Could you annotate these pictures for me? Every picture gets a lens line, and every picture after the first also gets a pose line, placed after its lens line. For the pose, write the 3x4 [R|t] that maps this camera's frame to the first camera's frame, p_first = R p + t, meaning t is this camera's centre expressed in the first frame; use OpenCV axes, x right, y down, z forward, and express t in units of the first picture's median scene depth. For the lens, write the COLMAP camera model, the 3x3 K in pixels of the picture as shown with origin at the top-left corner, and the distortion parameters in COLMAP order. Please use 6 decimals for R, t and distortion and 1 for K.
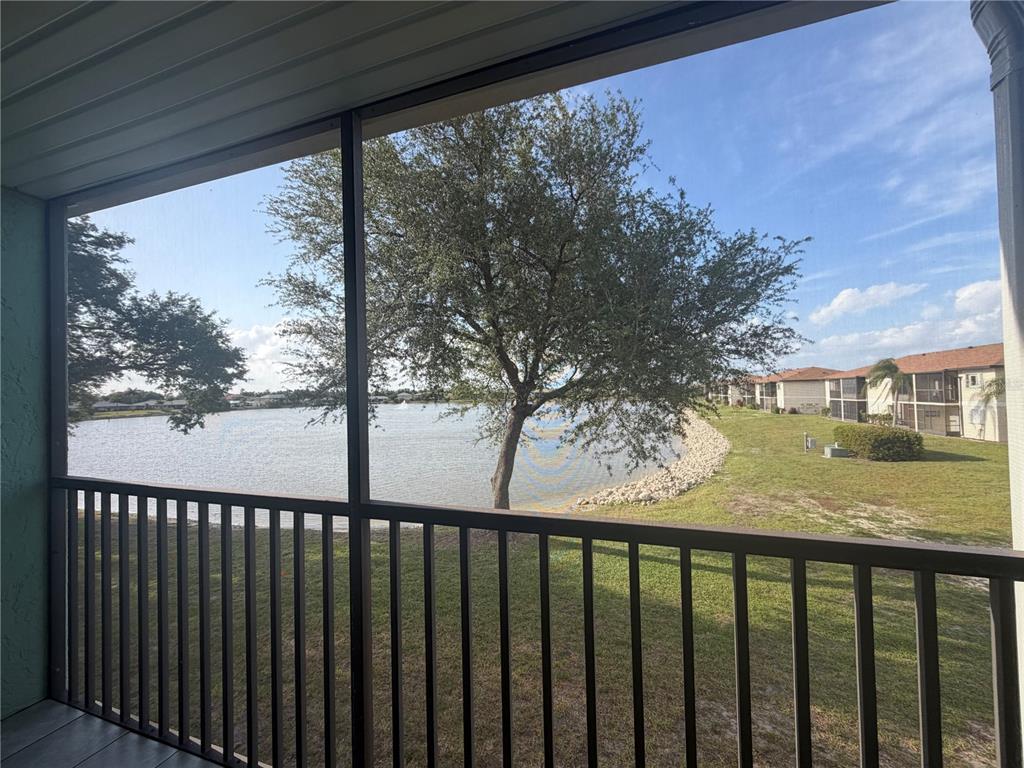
lens RADIAL K [[402.3, 0, 512.0], [0, 402.3, 384.0], [0, 0, 1]] dist [0.000781, -0.000148]
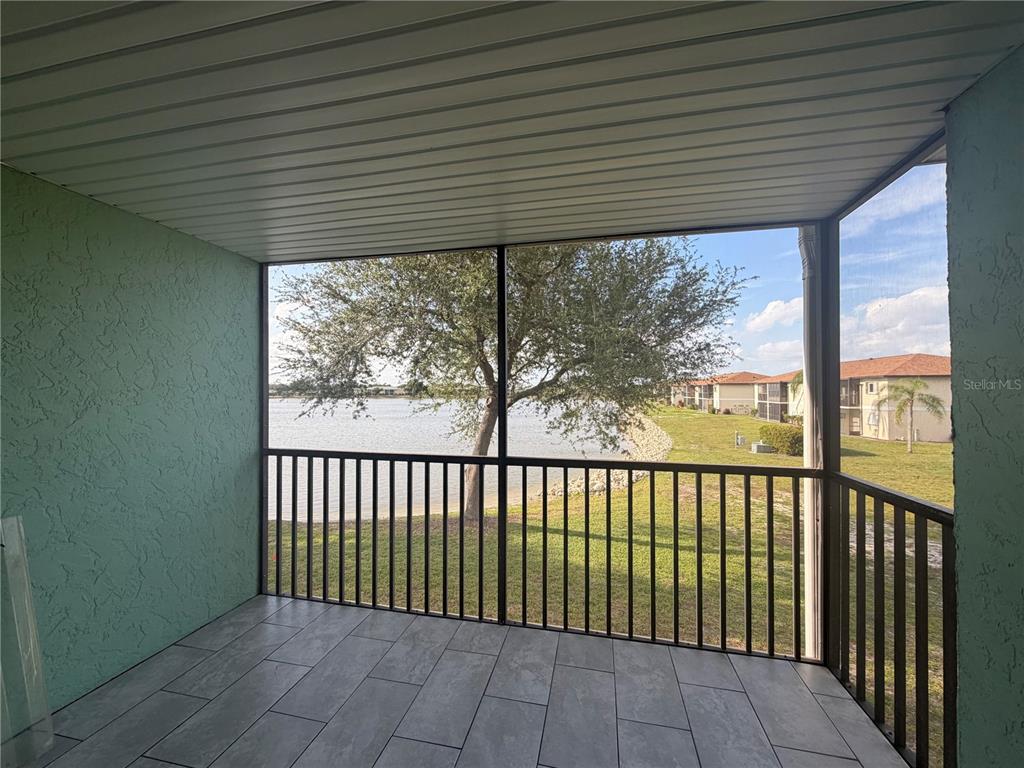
lens RADIAL K [[402.9, 0, 512.0], [0, 402.9, 384.0], [0, 0, 1]] dist [0.000470, 0.000106]
pose [[0.992743, 0.023661, 0.117906, -0.038671], [-0.024677, 0.999670, 0.007164, -0.003579], [-0.117697, -0.010021, 0.992999, -0.057113]]
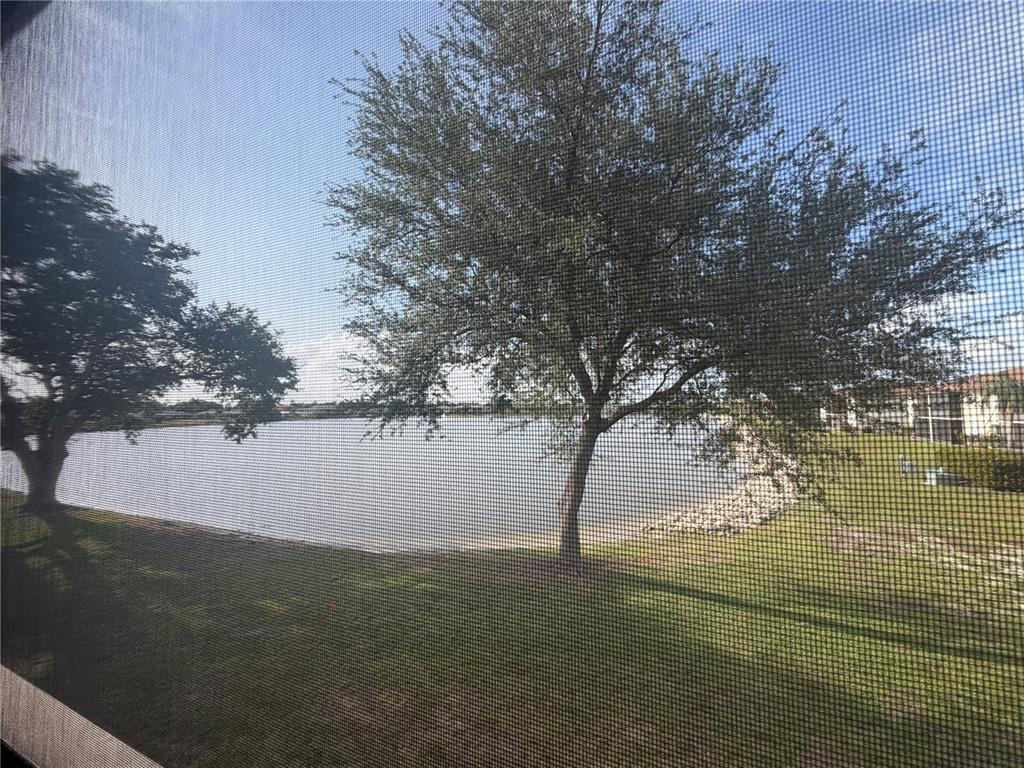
lens RADIAL K [[402.9, 0, 512.0], [0, 402.9, 384.0], [0, 0, 1]] dist [0.000470, 0.000106]
pose [[0.995753, 0.005389, -0.091910, -0.047247], [-0.008487, 0.999408, -0.033354, 0.004453], [0.091676, 0.033992, 0.995209, 0.065542]]
